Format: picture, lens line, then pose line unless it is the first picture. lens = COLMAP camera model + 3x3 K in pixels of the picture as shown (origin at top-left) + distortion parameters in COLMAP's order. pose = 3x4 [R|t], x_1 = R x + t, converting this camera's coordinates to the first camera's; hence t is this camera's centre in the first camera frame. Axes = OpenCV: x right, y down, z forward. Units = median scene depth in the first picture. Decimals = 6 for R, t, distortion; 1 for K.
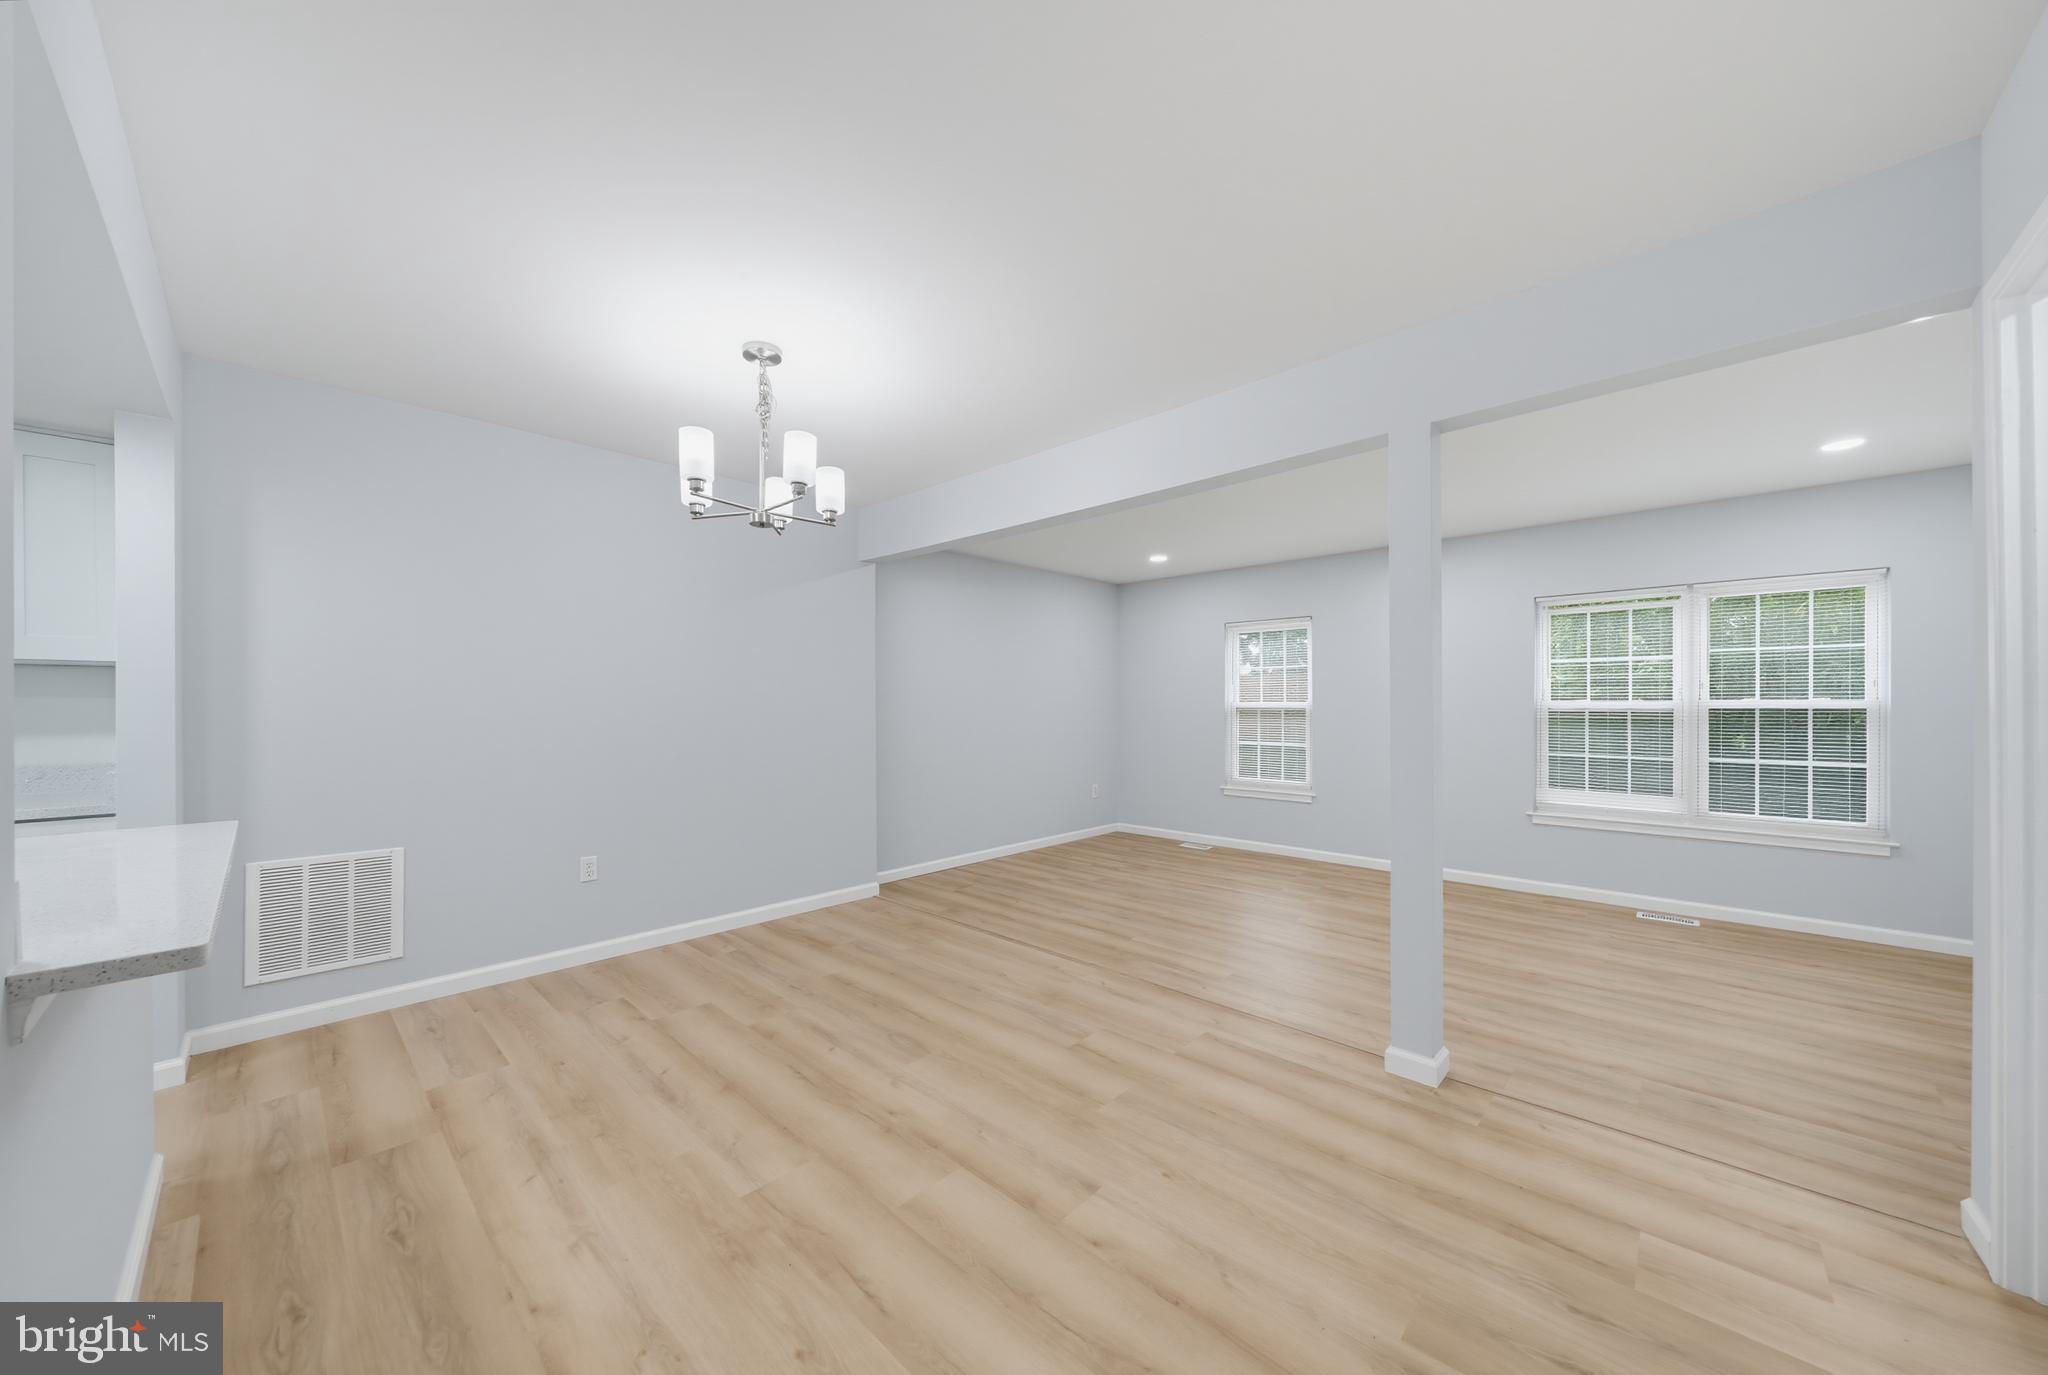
lens RADIAL K [[715.0, 0, 1016.6], [0, 715.0, 704.8], [0, 0, 1]] dist [-0.001711, -0.000074]
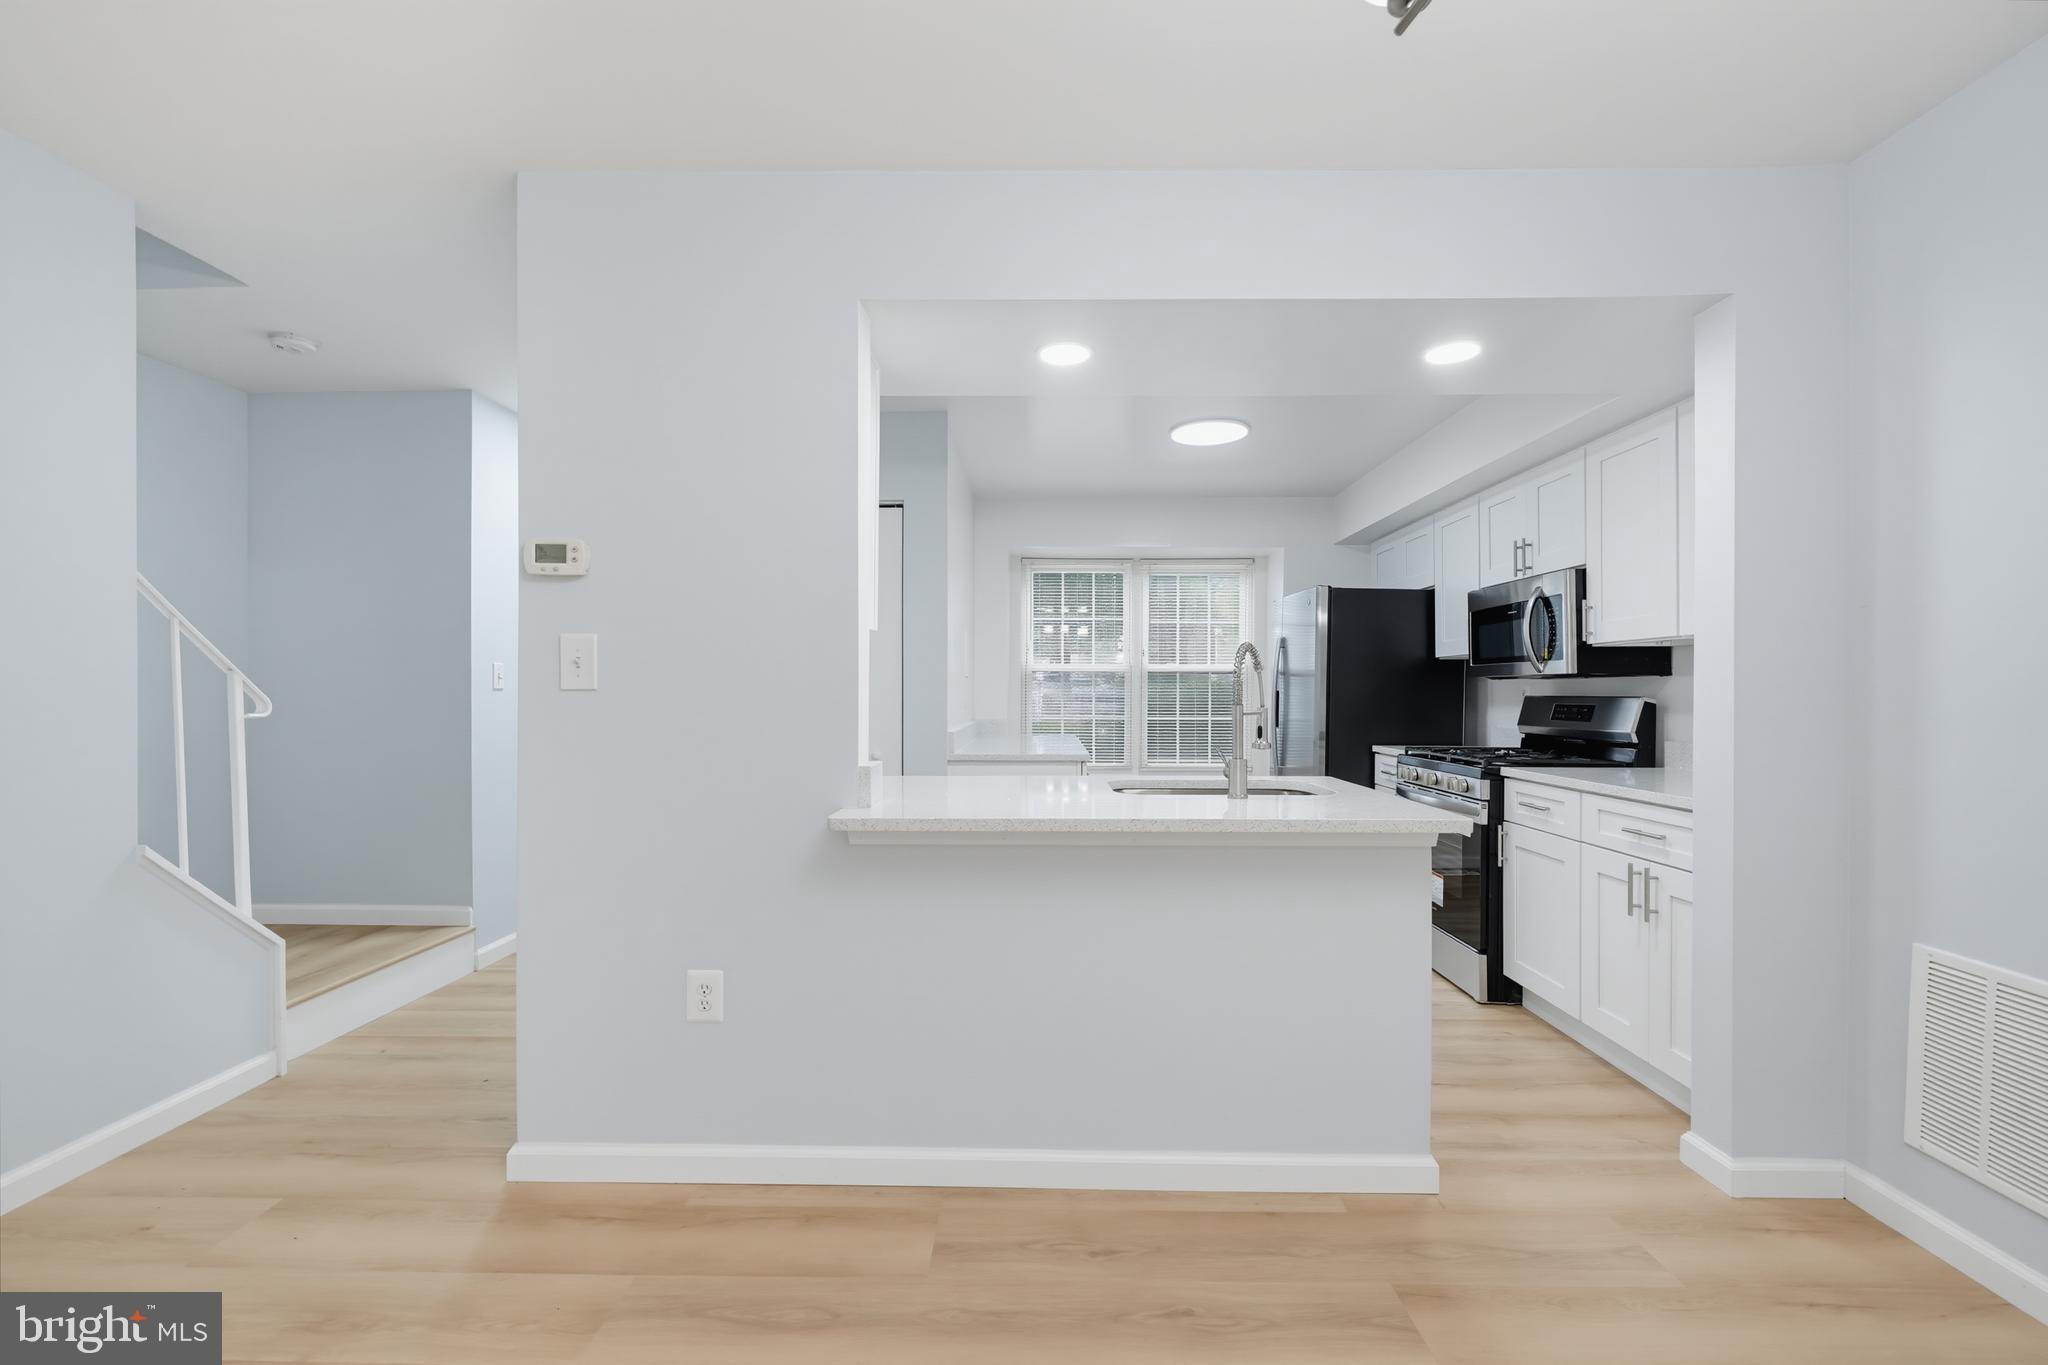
lens RADIAL K [[827.9, 0, 1027.2], [0, 827.9, 696.4], [0, 0, 1]] dist [-0.003422, -0.000169]
pose [[-0.735255, 0.004466, -0.677776, -0.048812], [-0.002106, 0.999958, 0.008874, 0.008845], [0.677788, 0.007952, -0.735215, 0.876281]]
